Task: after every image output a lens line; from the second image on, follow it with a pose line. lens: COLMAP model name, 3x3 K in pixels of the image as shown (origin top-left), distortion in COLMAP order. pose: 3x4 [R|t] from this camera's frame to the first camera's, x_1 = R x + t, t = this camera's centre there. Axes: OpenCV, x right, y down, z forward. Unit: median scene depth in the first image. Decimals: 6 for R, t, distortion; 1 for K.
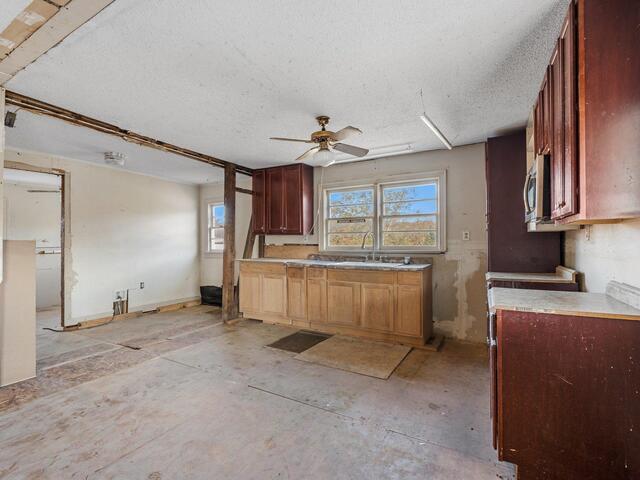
lens RADIAL K [[313.4, 0, 317.3], [0, 313.4, 244.1], [0, 0, 1]] dist [-0.007270, -0.000284]
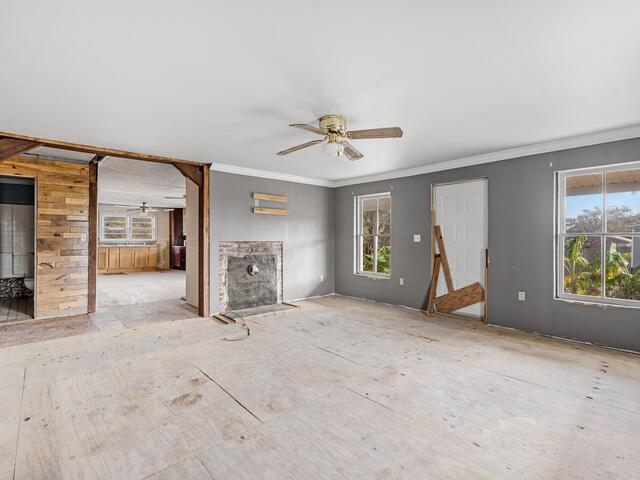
lens RADIAL K [[316.9, 0, 322.9], [0, 316.9, 241.7], [0, 0, 1]] dist [-0.003237, -0.000441]
pose [[0.318979, -0.008883, 0.947720, -2.046268], [-0.005876, 0.999918, 0.011350, -0.013462], [-0.947744, -0.009190, 0.318901, -1.564000]]
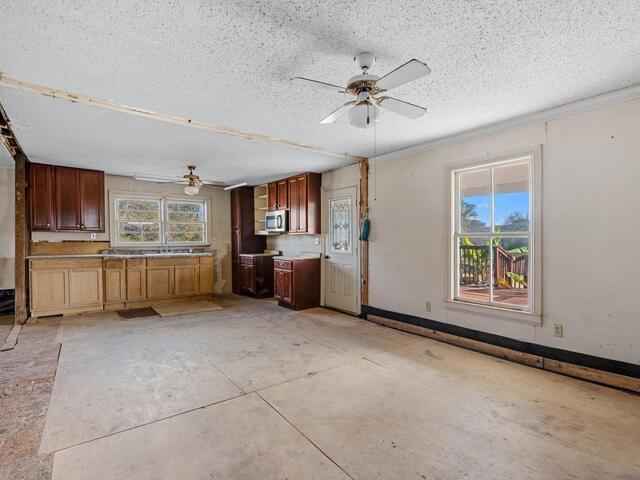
lens RADIAL K [[316.9, 0, 322.9], [0, 316.9, 241.7], [0, 0, 1]] dist [-0.003237, -0.000441]
pose [[0.379629, -0.007024, 0.925112, -0.982993], [0.000323, 0.999972, 0.007459, -0.006248], [-0.925139, -0.002533, 0.379621, -0.240126]]
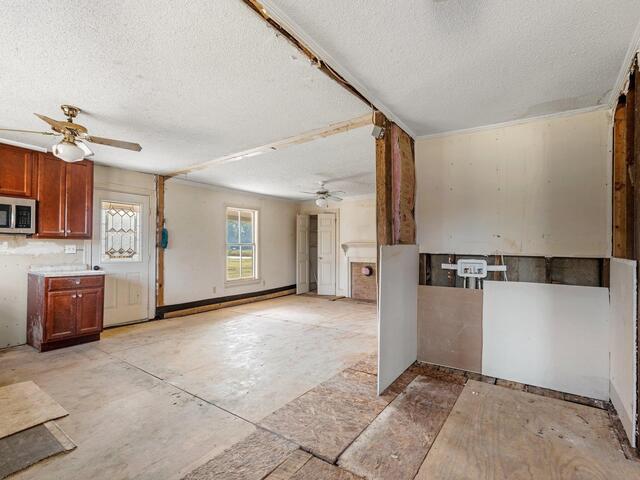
lens RADIAL K [[307.1, 0, 320.0], [0, 307.1, 240.0], [0, 0, 1]] dist [-0.000564, -0.000074]
pose [[-0.995820, -0.000577, 0.091336, -0.575940], [-0.002654, 0.999741, -0.022621, -0.006971], [-0.091299, -0.022769, -0.995563, 1.352142]]
